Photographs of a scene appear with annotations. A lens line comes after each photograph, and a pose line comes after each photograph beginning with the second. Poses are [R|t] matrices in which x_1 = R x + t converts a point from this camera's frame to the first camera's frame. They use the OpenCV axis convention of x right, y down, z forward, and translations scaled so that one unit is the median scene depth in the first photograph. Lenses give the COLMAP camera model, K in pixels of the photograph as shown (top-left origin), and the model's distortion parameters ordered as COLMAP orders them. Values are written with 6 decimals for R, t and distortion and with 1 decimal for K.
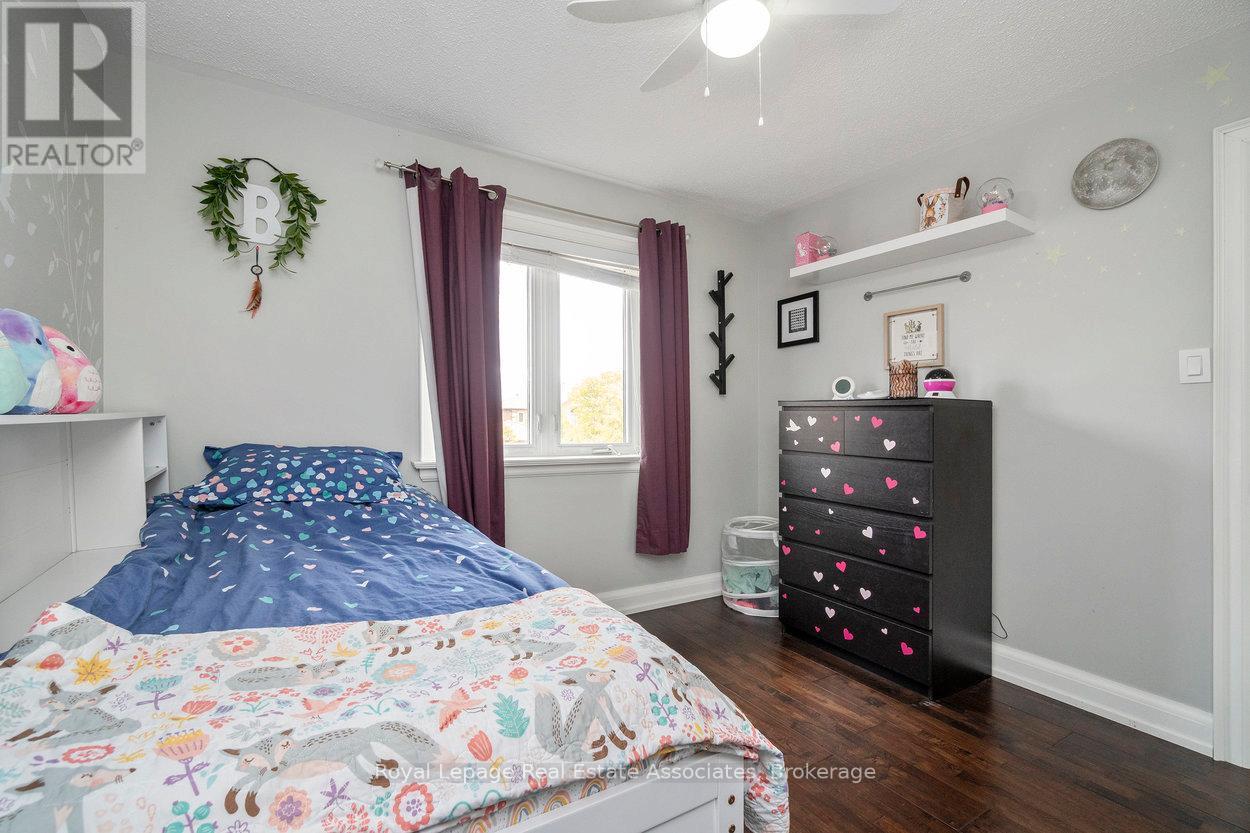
lens RADIAL K [[545.3, 0, 618.0], [0, 545.3, 411.2], [0, 0, 1]] dist [0.003260, 0.000359]
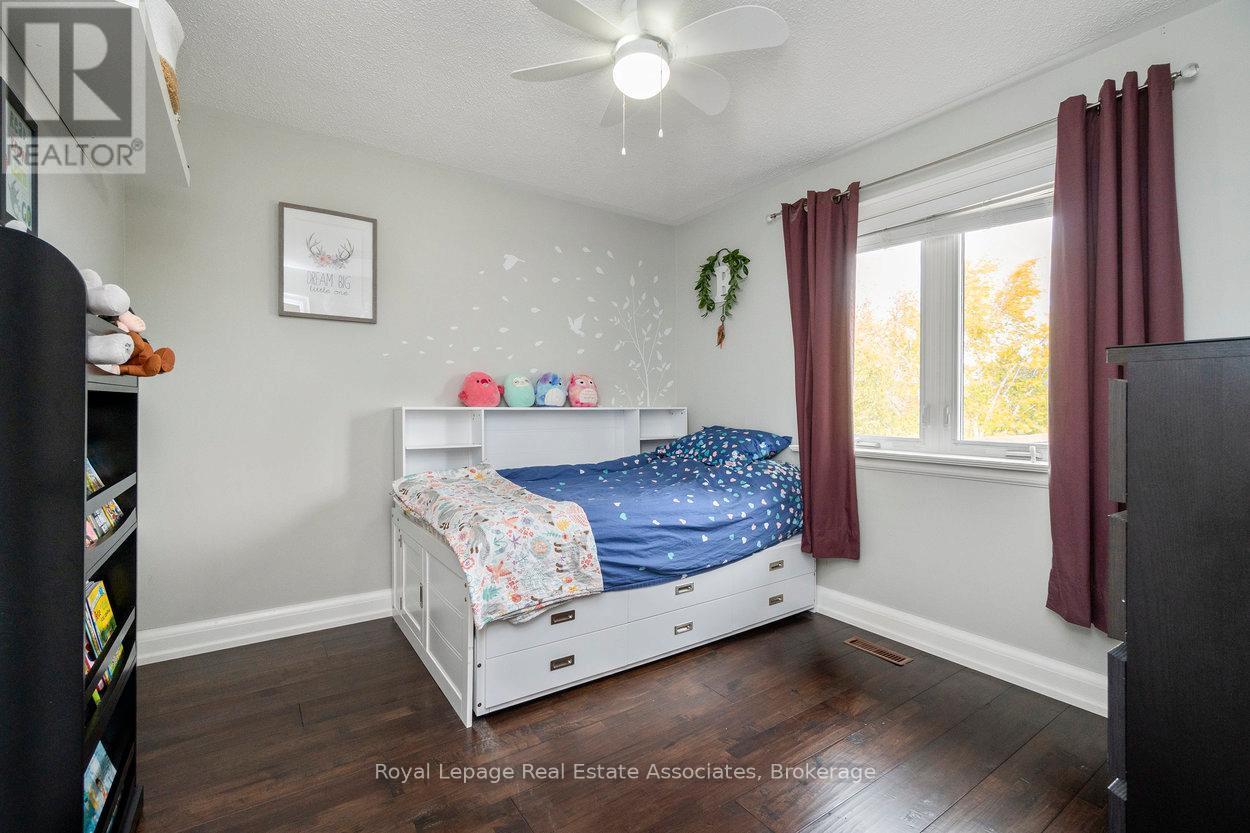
lens RADIAL K [[545.3, 0, 618.0], [0, 545.3, 411.2], [0, 0, 1]] dist [0.003260, 0.000359]
pose [[0.060701, -0.000121, -0.998156, 0.785480], [0.010779, 0.999942, 0.000534, 0.010573], [0.998098, -0.010791, 0.060699, 0.496828]]
